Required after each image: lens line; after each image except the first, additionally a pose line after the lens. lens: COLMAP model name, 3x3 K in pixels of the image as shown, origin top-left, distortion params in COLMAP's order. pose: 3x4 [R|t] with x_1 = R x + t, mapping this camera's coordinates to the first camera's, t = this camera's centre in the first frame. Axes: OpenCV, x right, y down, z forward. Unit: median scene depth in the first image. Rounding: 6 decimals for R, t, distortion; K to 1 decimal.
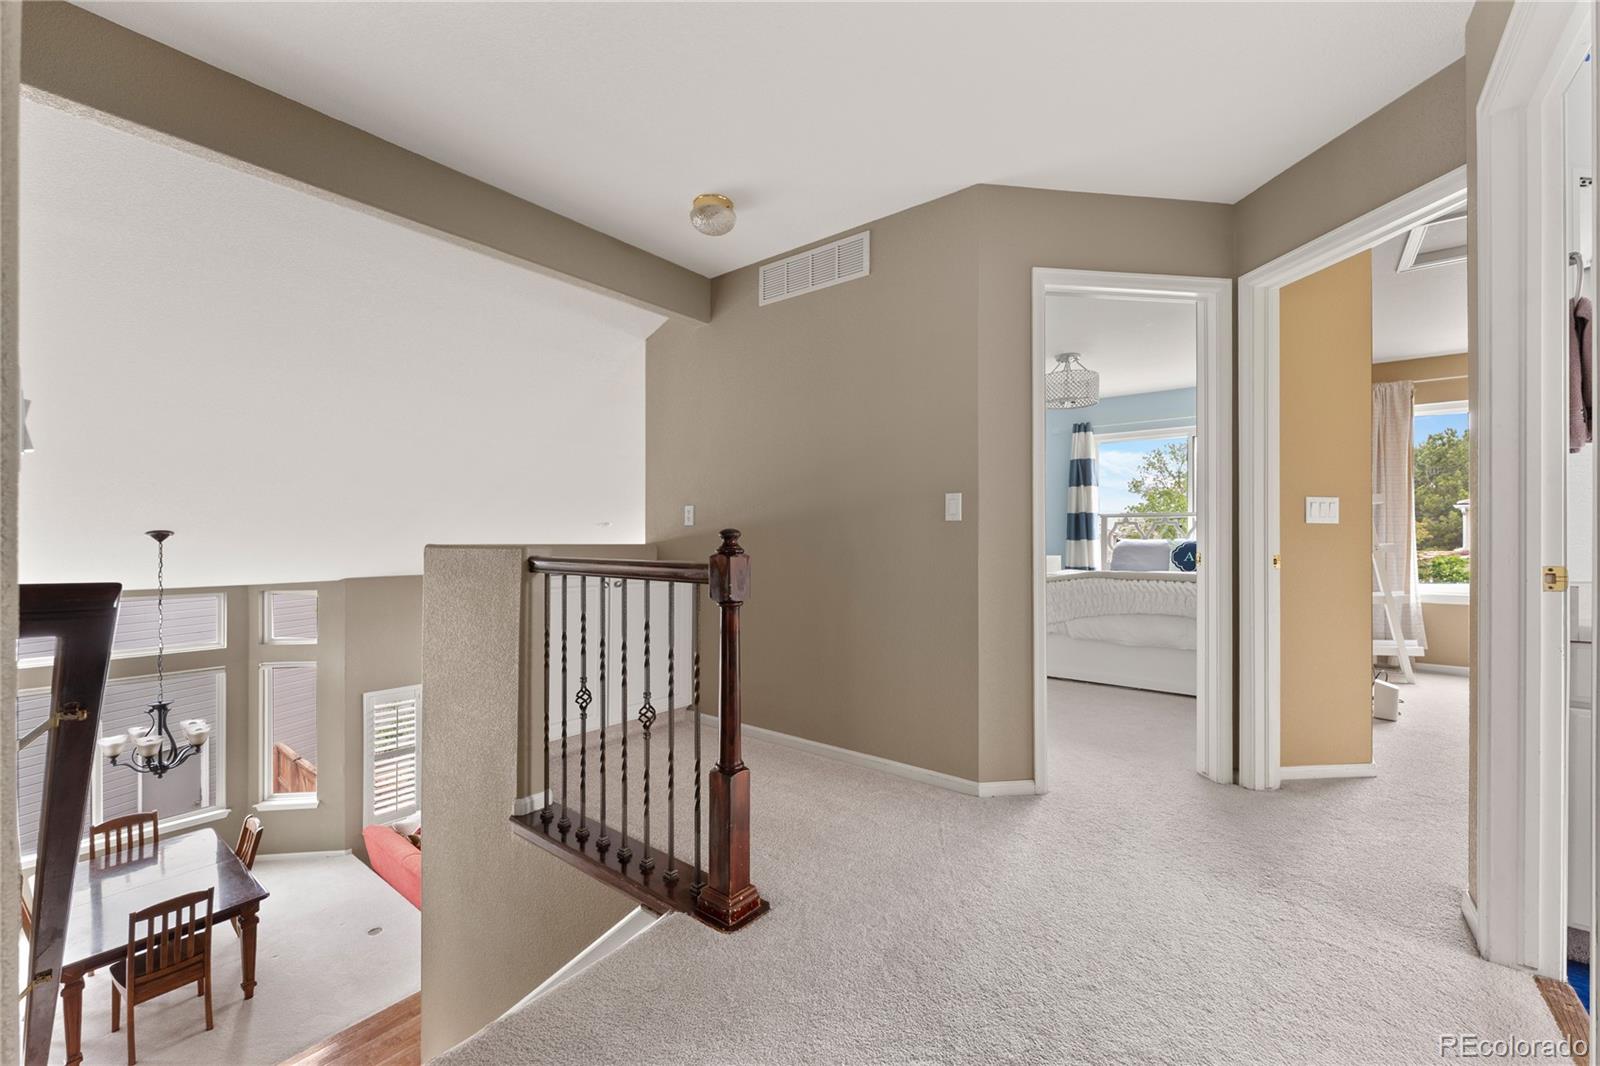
lens RADIAL K [[645.3, 0, 798.9], [0, 645.3, 540.6], [0, 0, 1]] dist [0.000214, -0.000068]
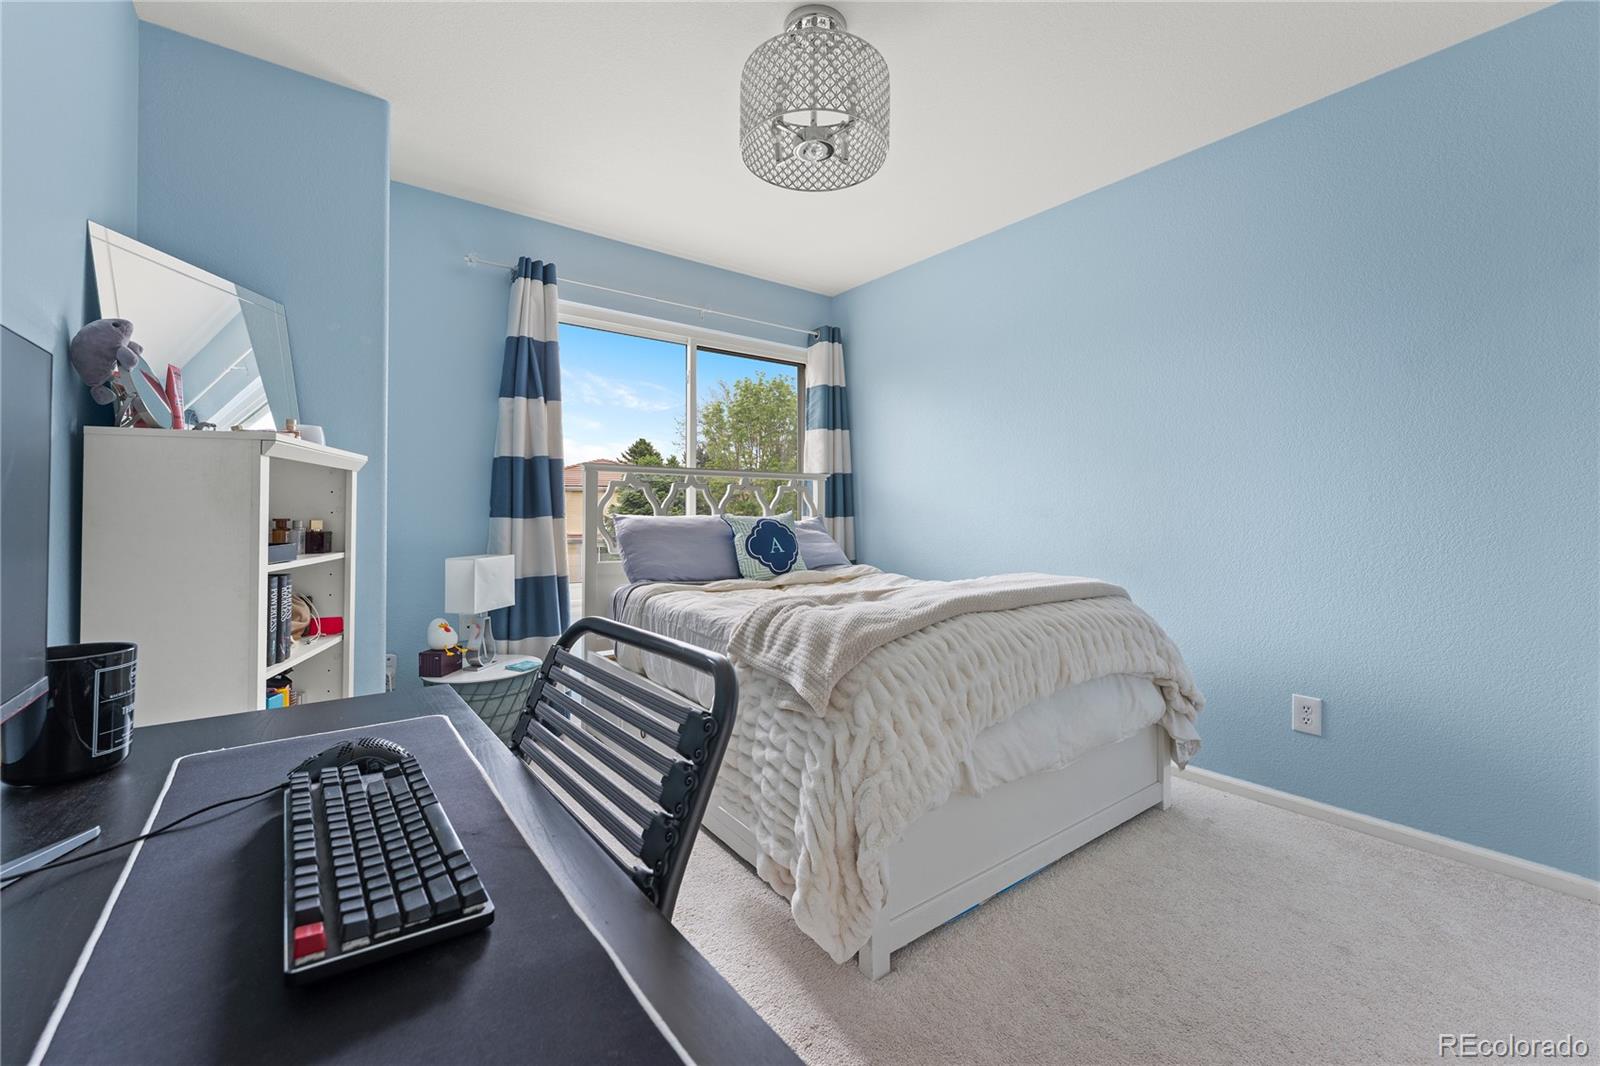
lens RADIAL K [[661.3, 0, 780.7], [0, 661.3, 507.3], [0, 0, 1]] dist [0.000470, 0.000013]
pose [[0.259071, 0.007139, 0.965832, 0.031139], [0.003546, 0.999959, -0.008342, -0.003512], [-0.965852, 0.005586, 0.259035, 0.718137]]
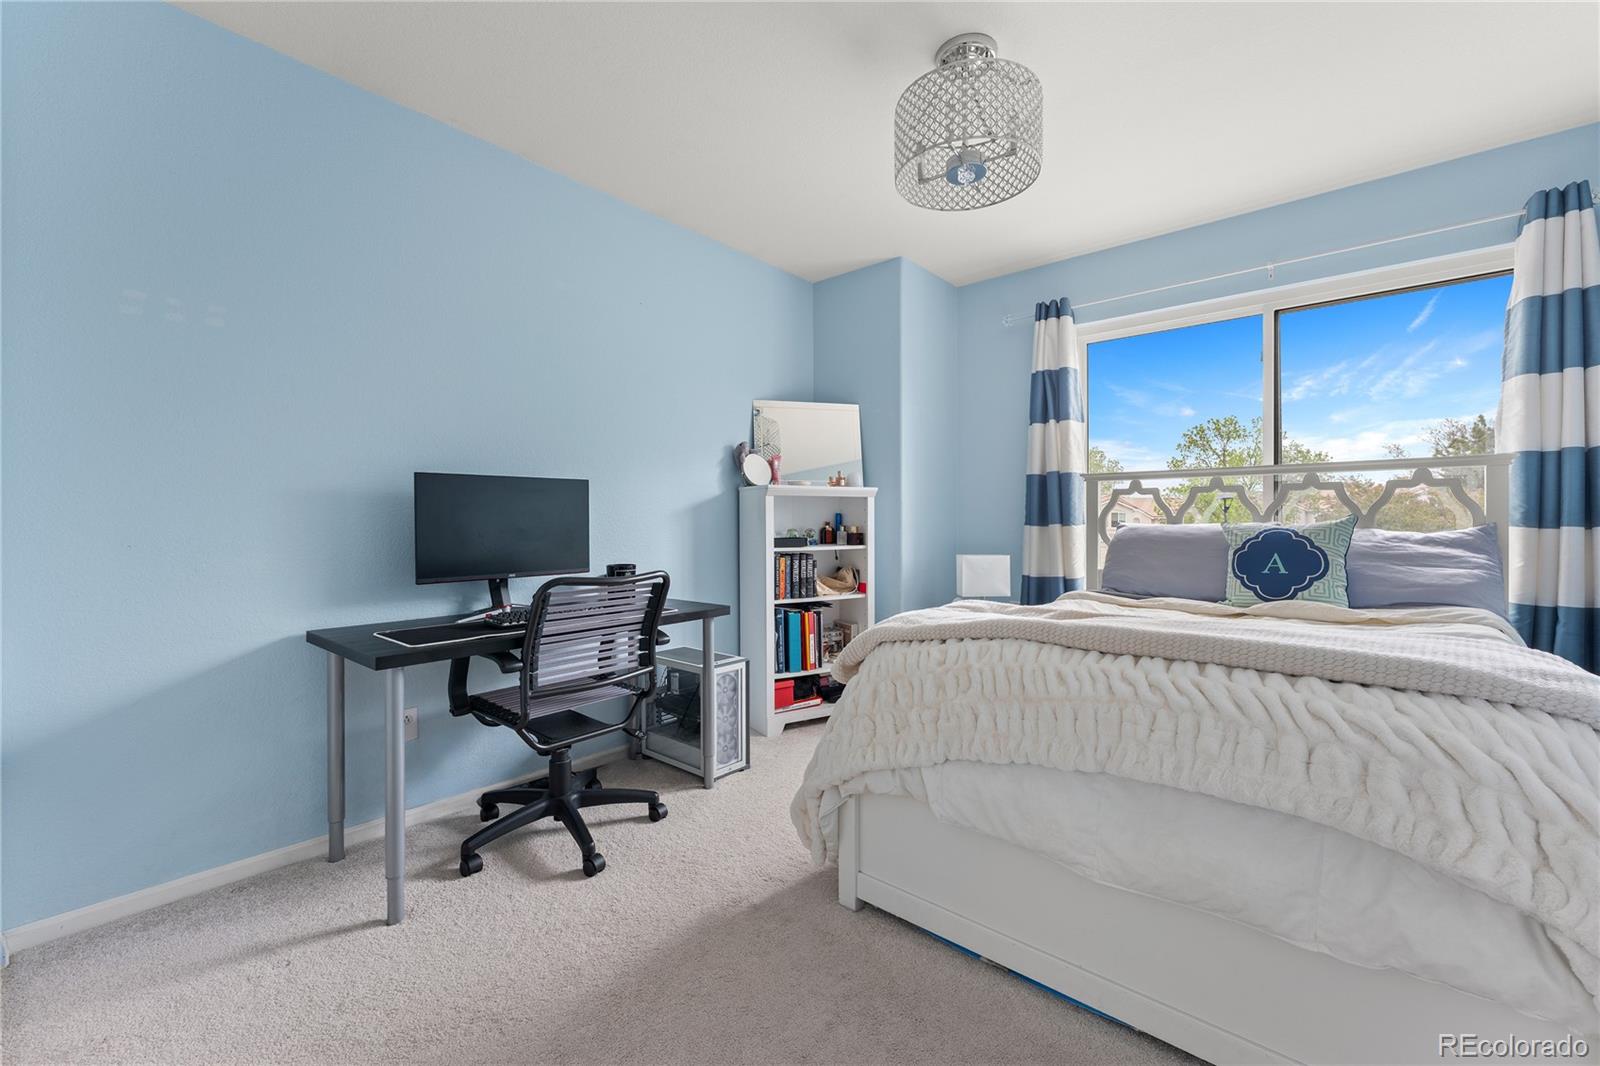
lens RADIAL K [[644.4, 0, 799.1], [0, 644.4, 535.1], [0, 0, 1]] dist [-0.002138, -0.000253]
pose [[0.998780, -0.002291, -0.049333, 0.261000], [0.003056, 0.999876, 0.015433, -0.001804], [0.049292, -0.015565, 0.998663, 0.470768]]
